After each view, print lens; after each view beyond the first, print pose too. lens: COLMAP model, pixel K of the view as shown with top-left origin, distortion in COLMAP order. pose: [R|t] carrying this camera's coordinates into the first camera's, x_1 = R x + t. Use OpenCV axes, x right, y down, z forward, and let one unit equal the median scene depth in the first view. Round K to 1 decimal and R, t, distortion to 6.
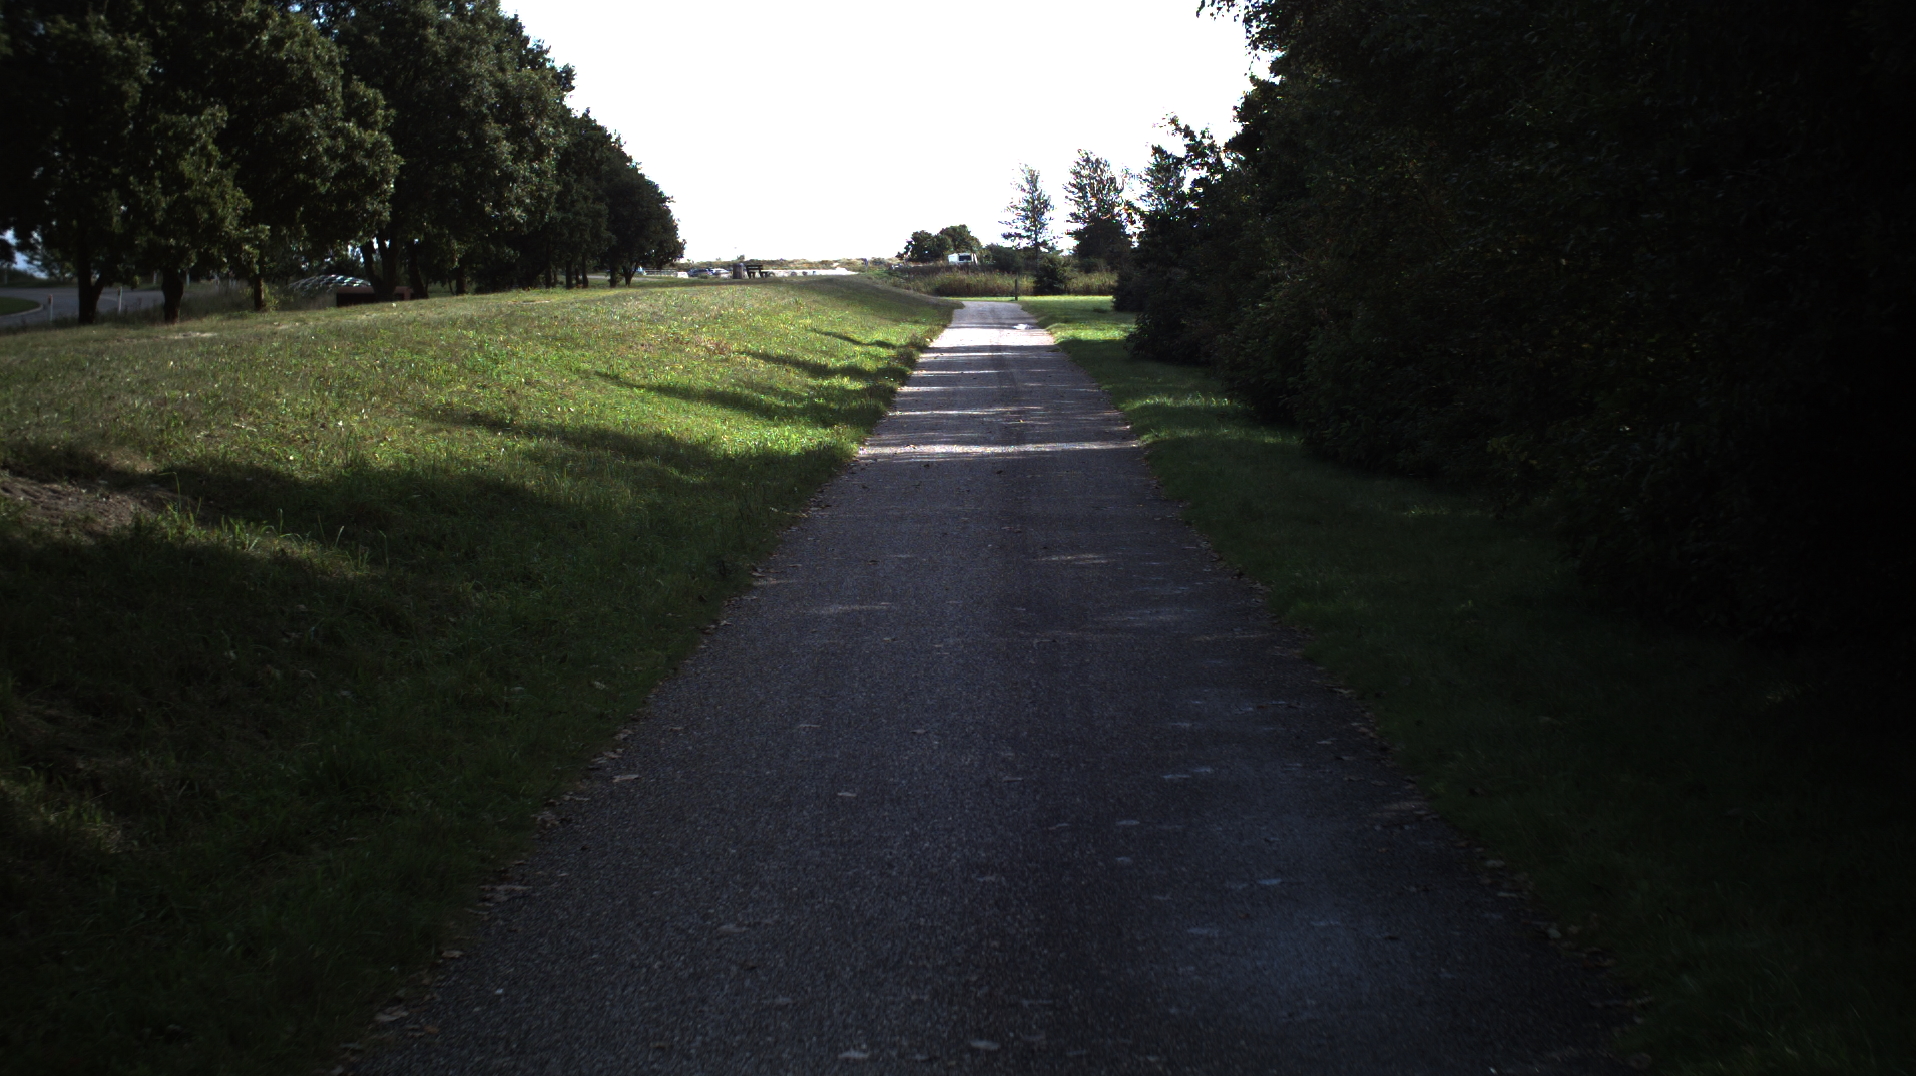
lens RADIAL K [[3621.6, 0, 958.0], [0, 3621.6, 538.0], [0, 0, 1]] dist [-0.306662, 0.513933]
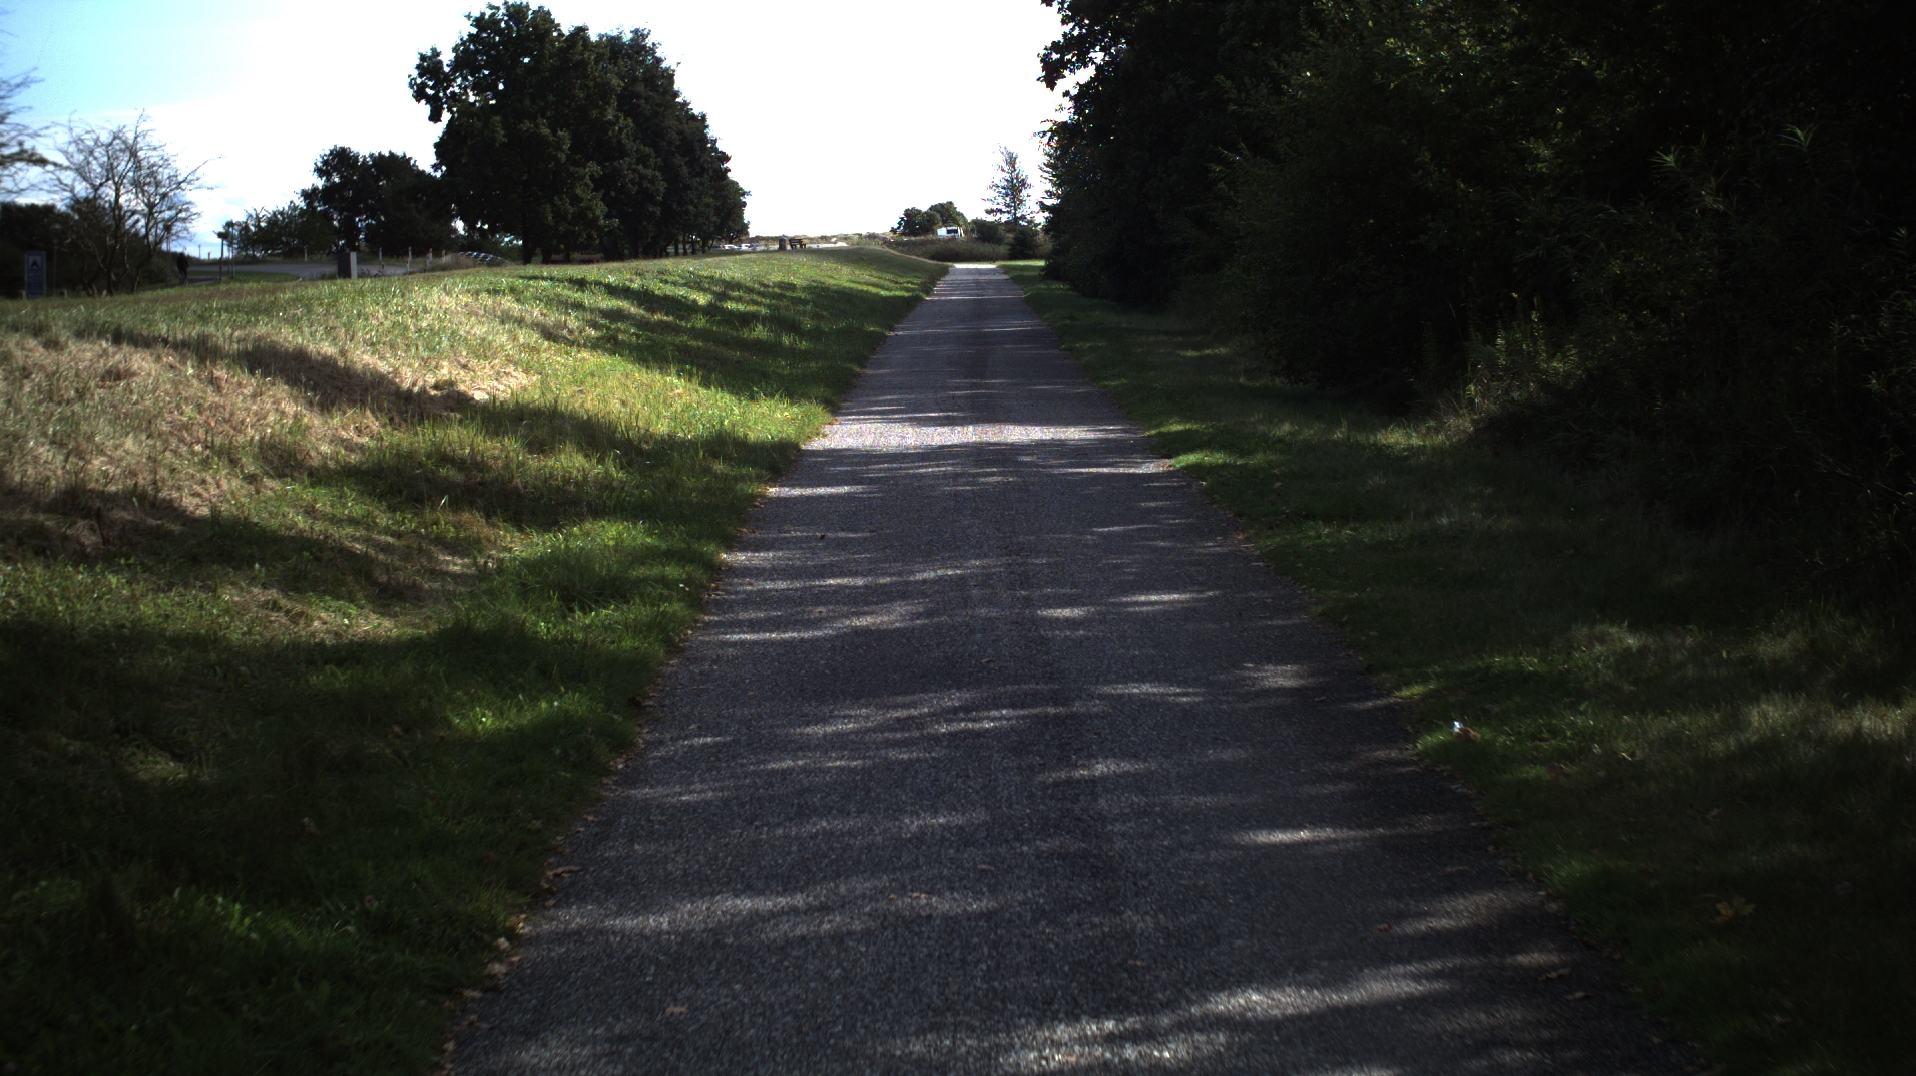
lens RADIAL K [[3621.6, 0, 958.0], [0, 3621.6, 538.0], [0, 0, 1]] dist [-0.306662, 0.513933]
pose [[0.999870, -0.015879, 0.002664, -0.003955], [0.015860, 0.999848, 0.007276, 0.045355], [-0.002779, -0.007233, 0.999970, -0.583539]]
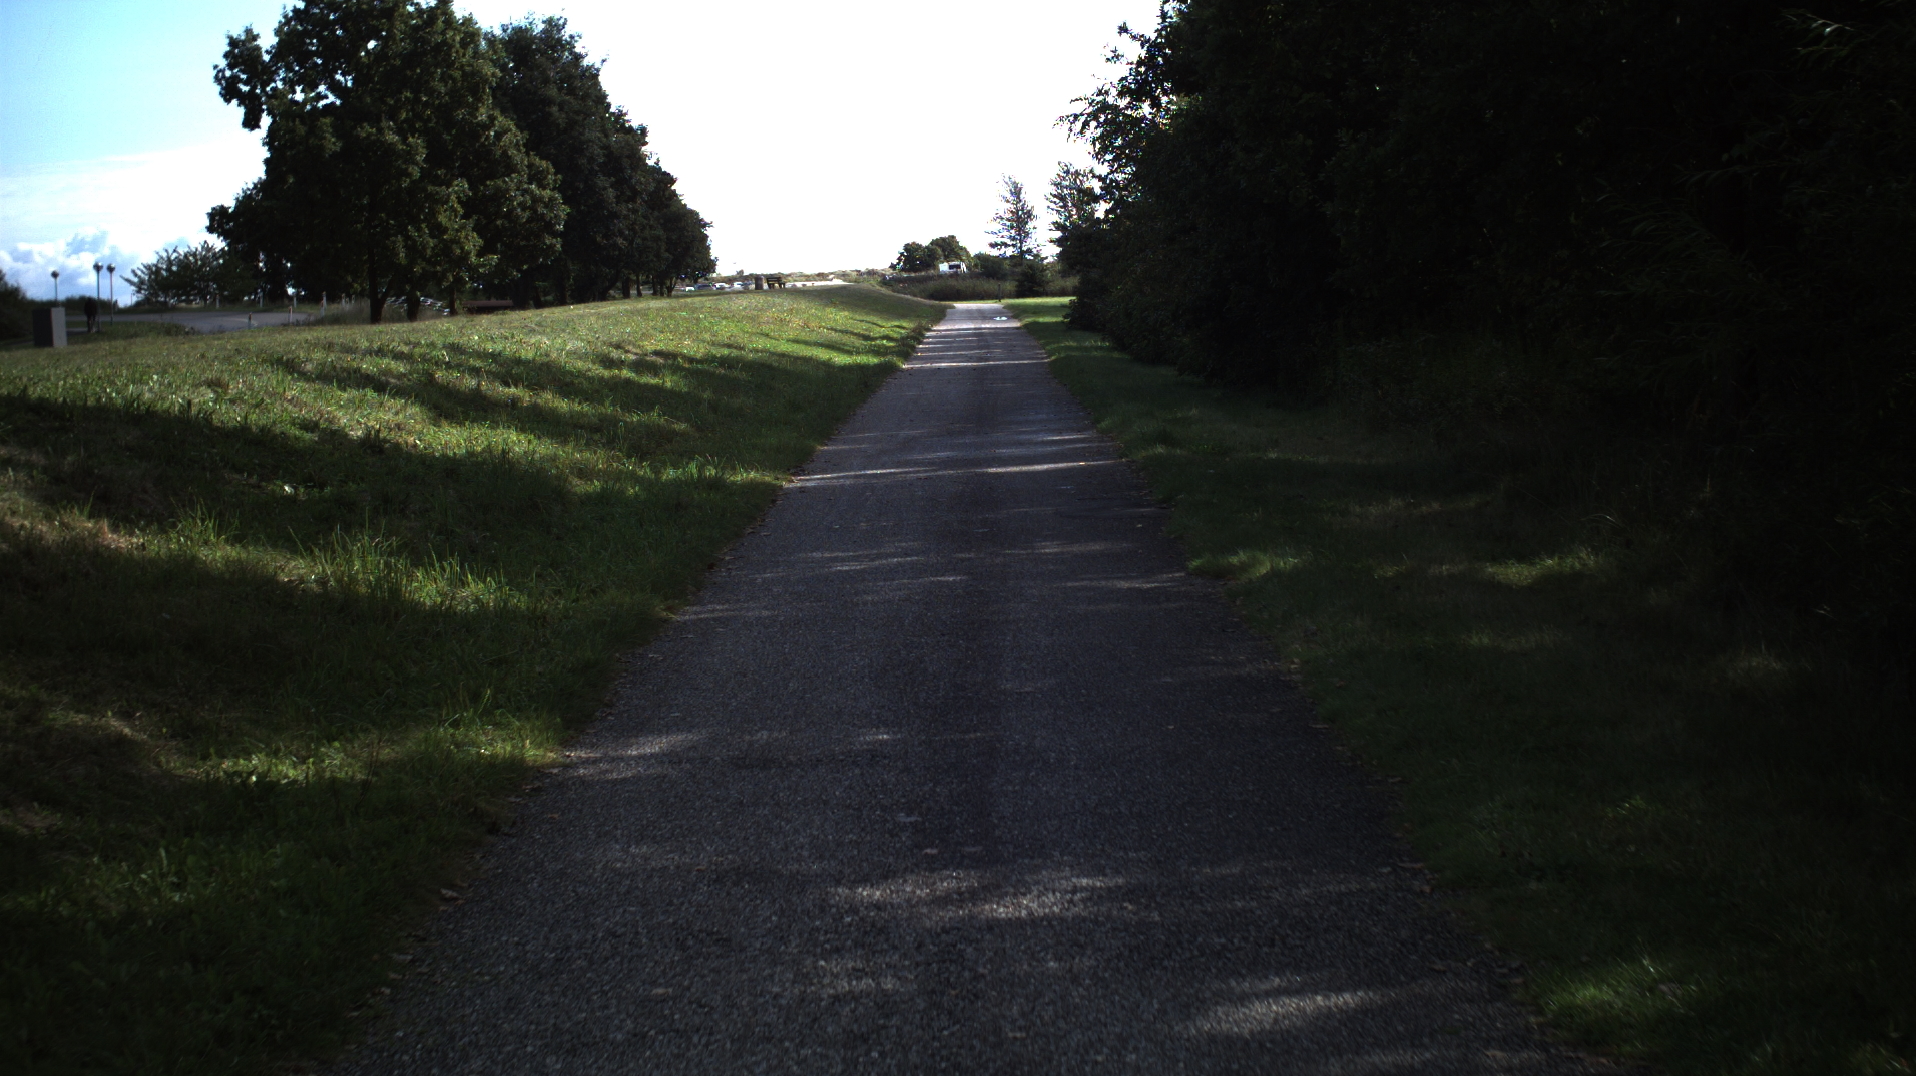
lens RADIAL K [[3621.6, 0, 958.0], [0, 3621.6, 538.0], [0, 0, 1]] dist [-0.306662, 0.513933]
pose [[0.999633, -0.027064, 0.000834, -0.000579], [0.027066, 0.999631, -0.002501, 0.022873], [-0.000766, 0.002522, 0.999997, -0.291834]]
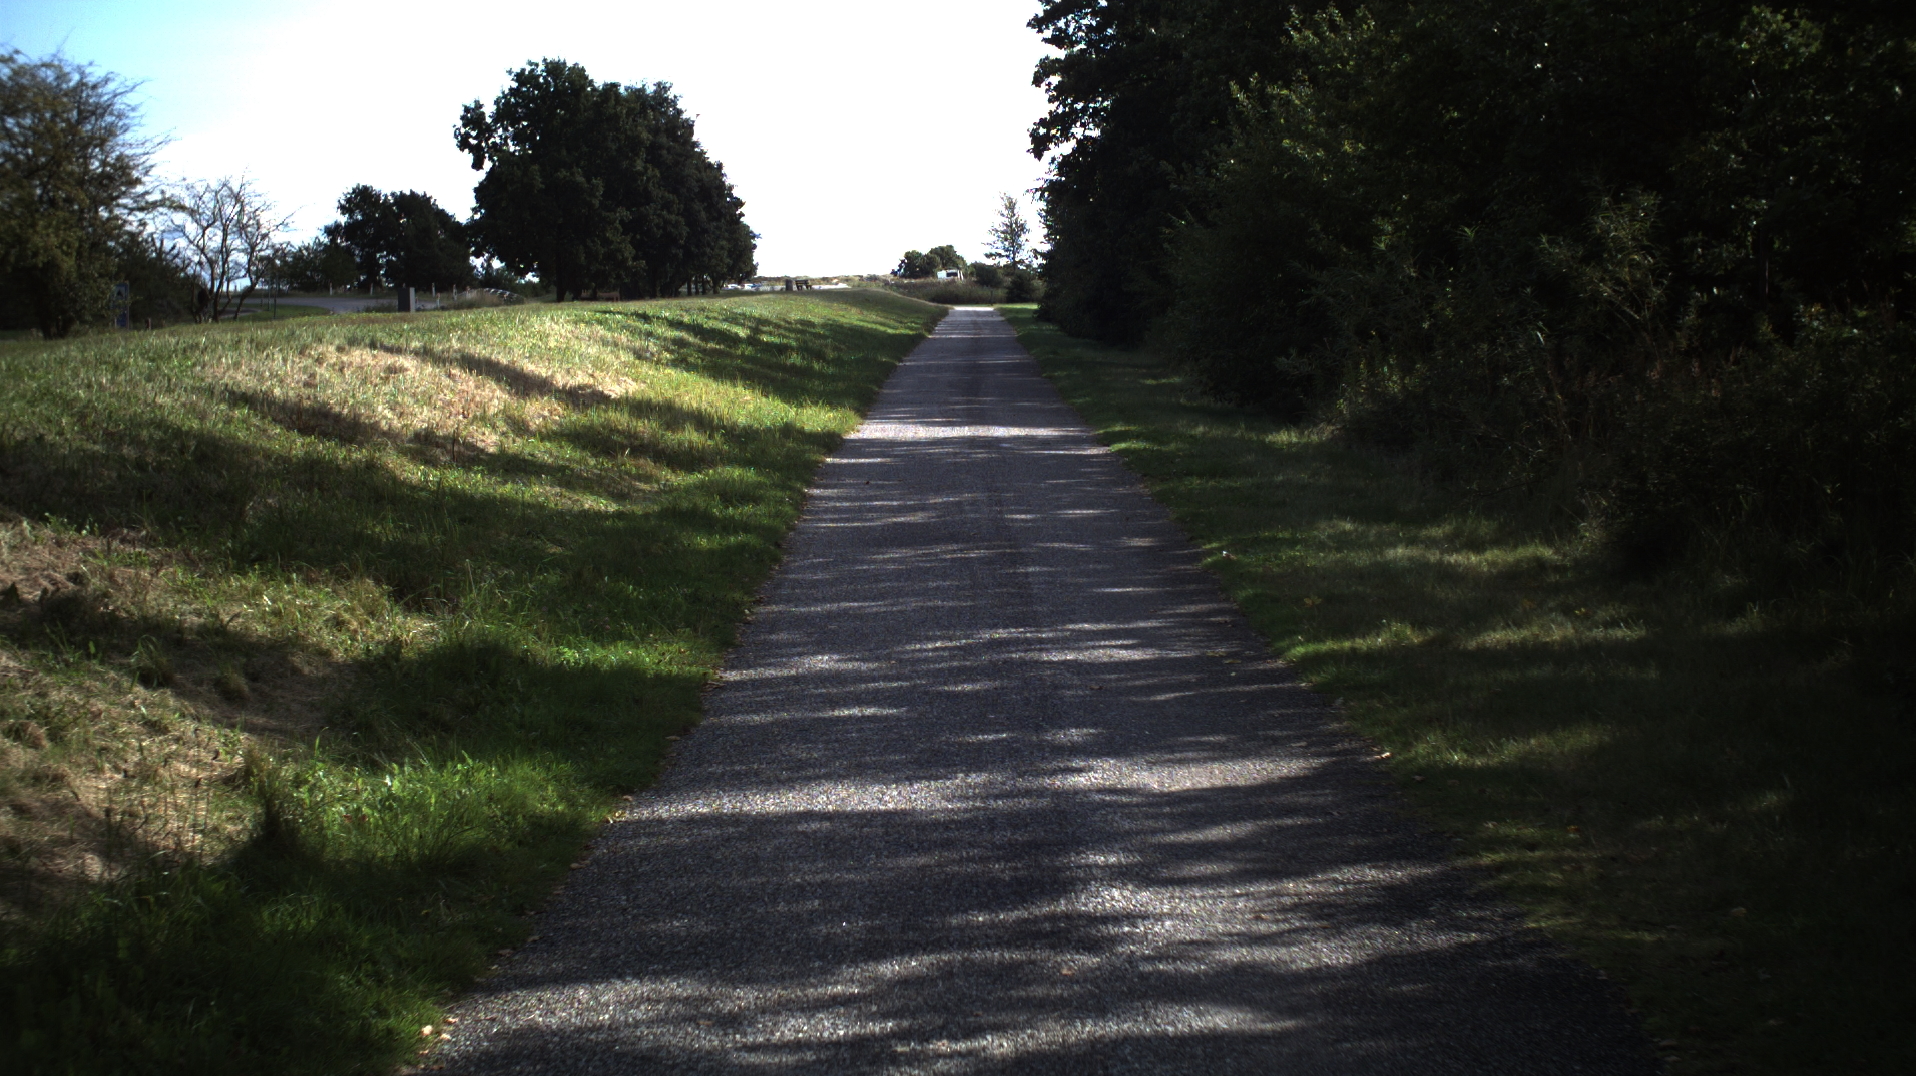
lens RADIAL K [[3621.6, 0, 958.0], [0, 3621.6, 538.0], [0, 0, 1]] dist [-0.306662, 0.513933]
pose [[0.999987, -0.003146, 0.003935, -0.004487], [0.003164, 0.999985, -0.004483, 0.052247], [-0.003921, 0.004495, 0.999982, -0.681398]]
